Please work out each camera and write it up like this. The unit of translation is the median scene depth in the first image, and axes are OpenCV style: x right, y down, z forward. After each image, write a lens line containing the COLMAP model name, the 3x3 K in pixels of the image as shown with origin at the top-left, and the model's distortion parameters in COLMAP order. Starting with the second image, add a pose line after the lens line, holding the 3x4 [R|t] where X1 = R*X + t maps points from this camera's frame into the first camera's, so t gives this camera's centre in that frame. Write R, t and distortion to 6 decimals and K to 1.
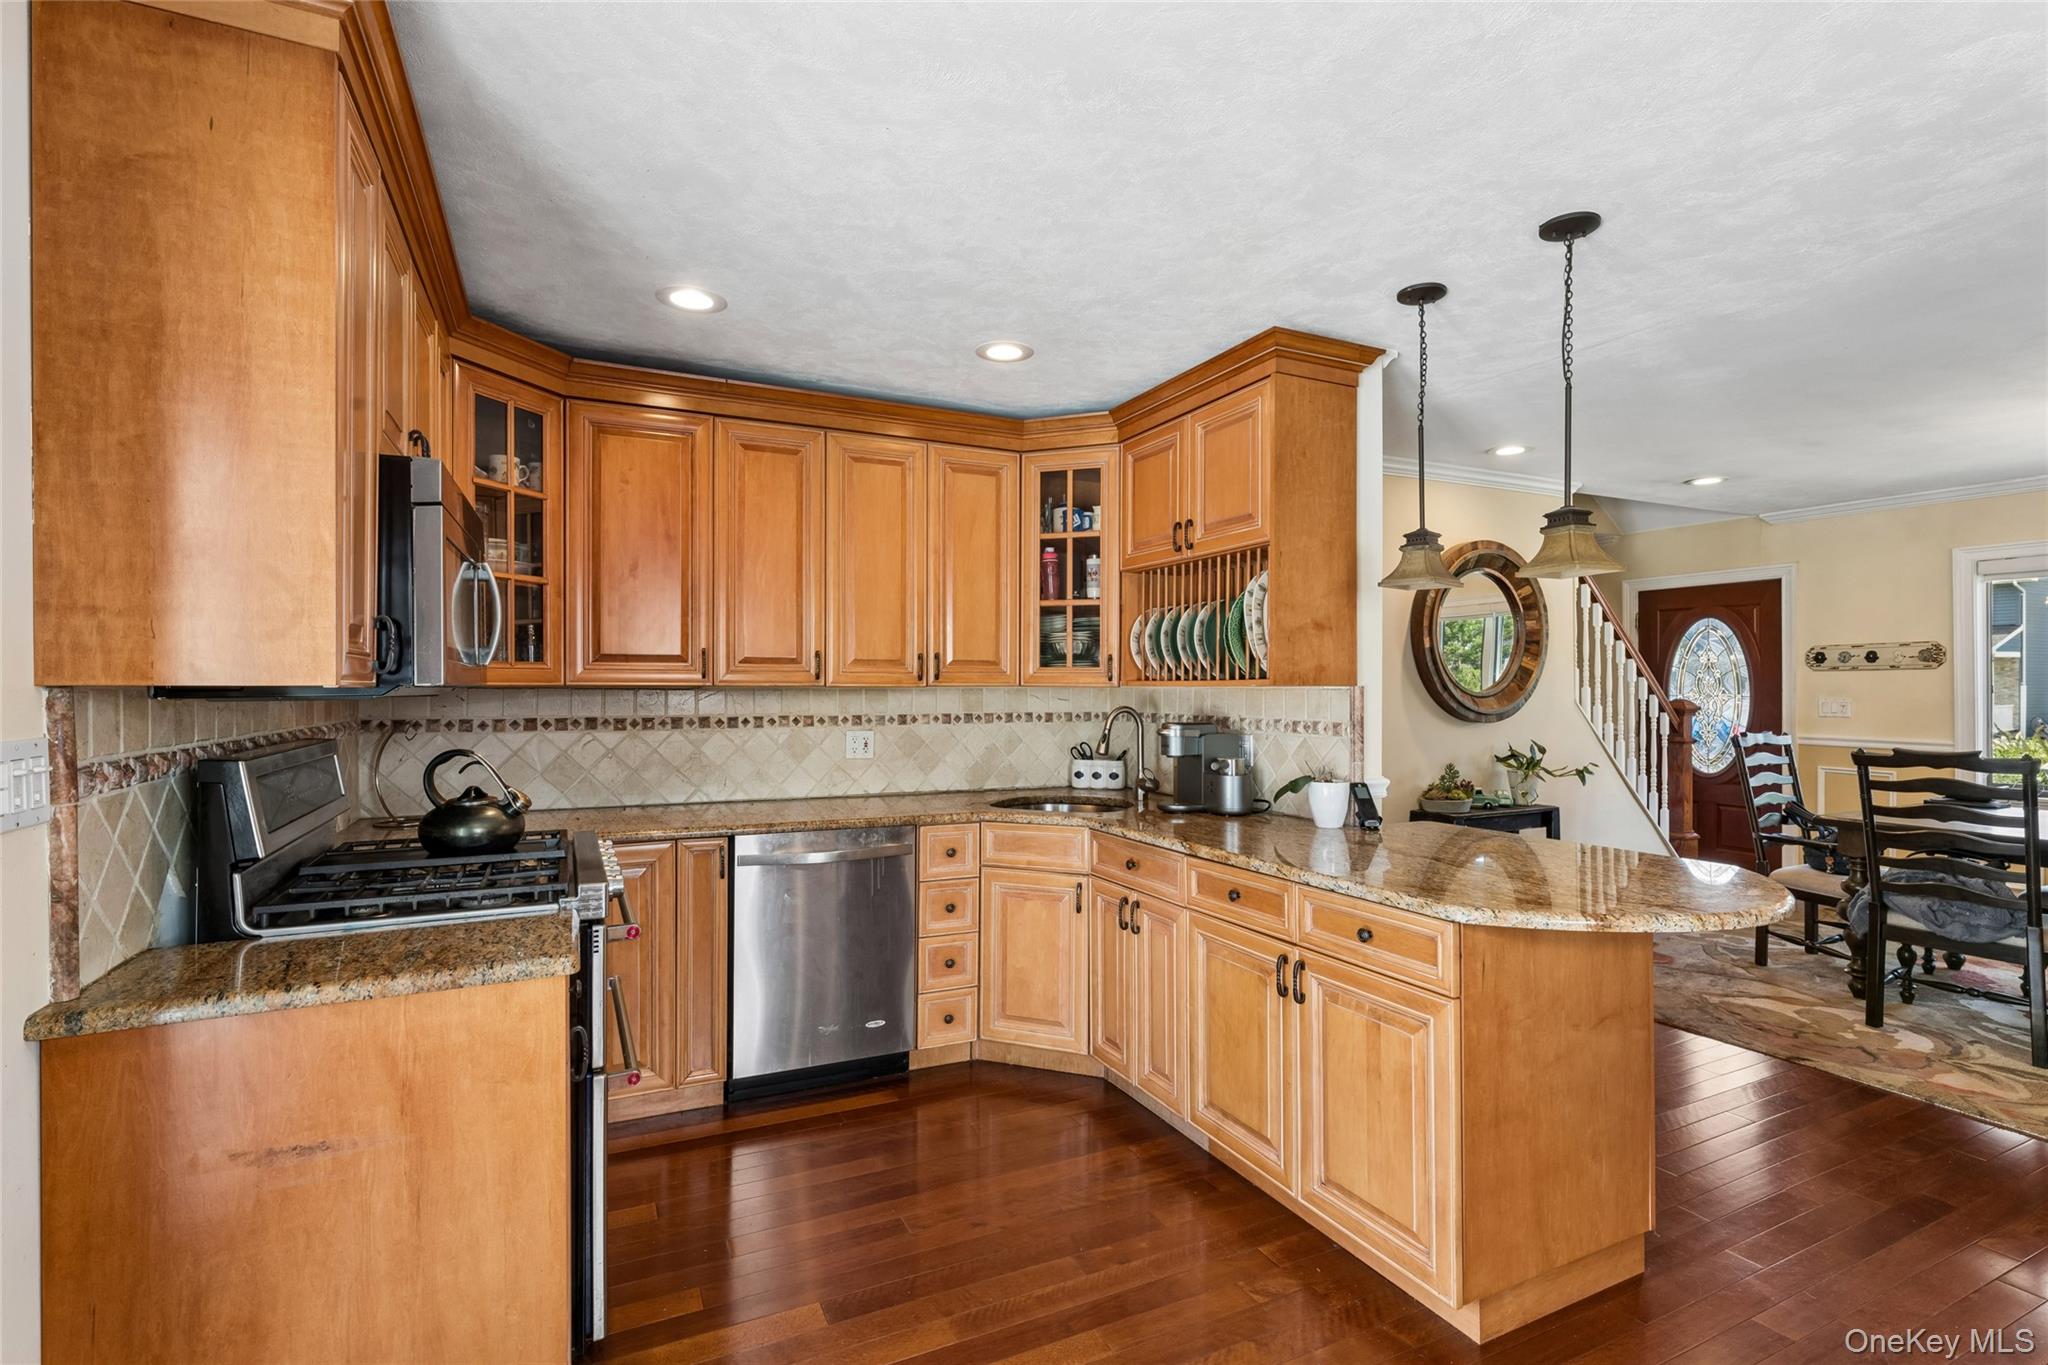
lens RADIAL K [[941.3, 0, 1013.7], [0, 941.3, 684.2], [0, 0, 1]] dist [0.000772, 0.000177]
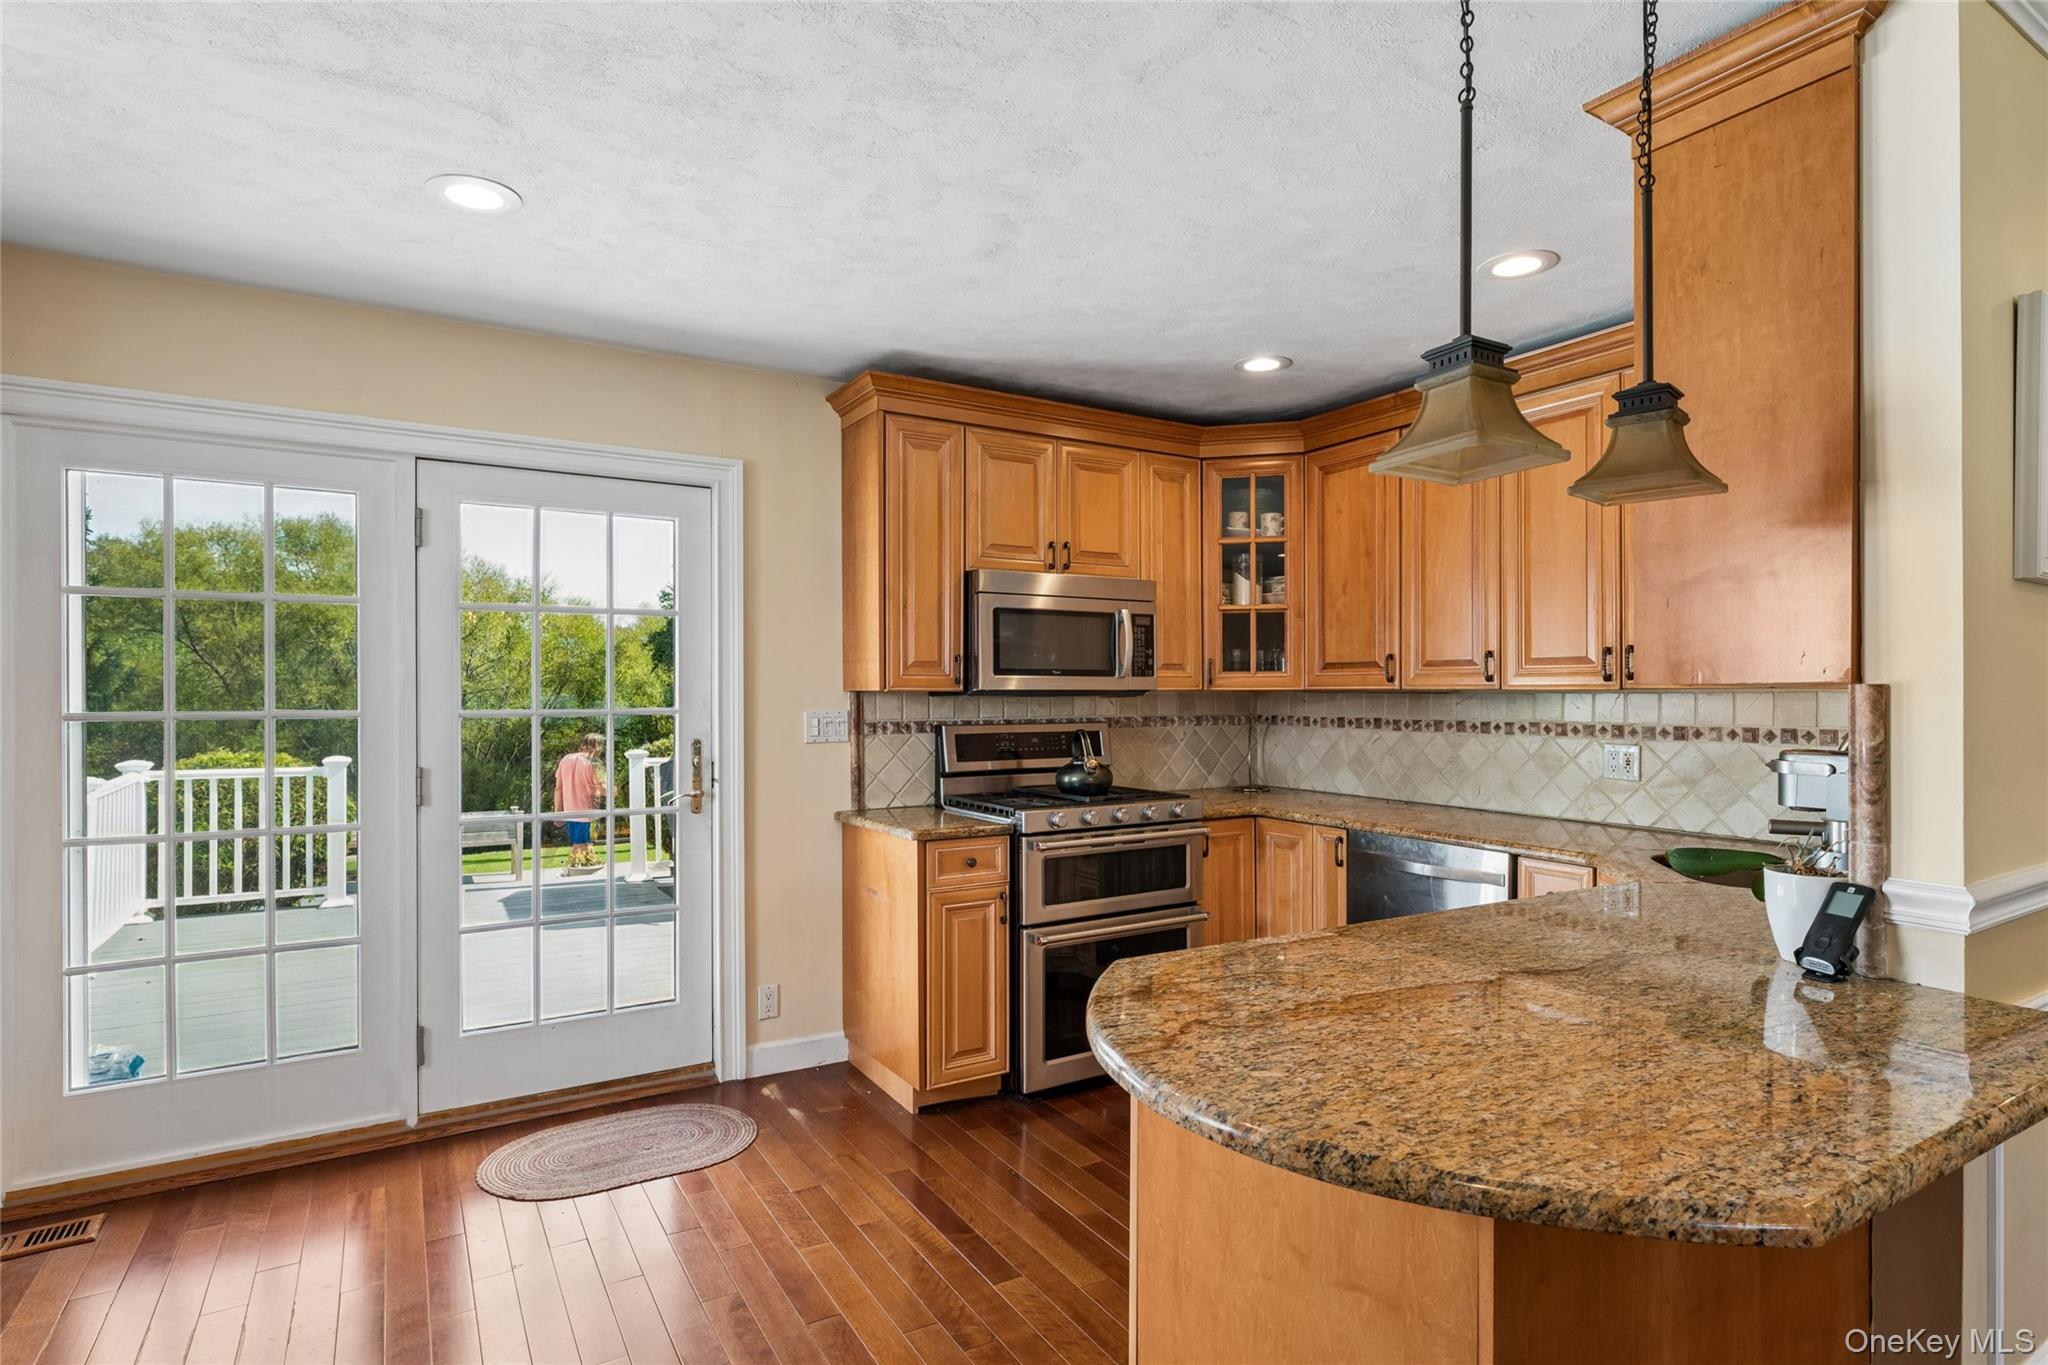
lens RADIAL K [[1055.0, 0, 1021.2], [0, 1055.0, 689.6], [0, 0, 1]] dist [0.001553, -0.000074]
pose [[0.113140, -0.003108, -0.993574, 0.738735], [0.003397, 0.999990, -0.002741, 0.003353], [0.993573, -0.003065, 0.113150, 0.425350]]
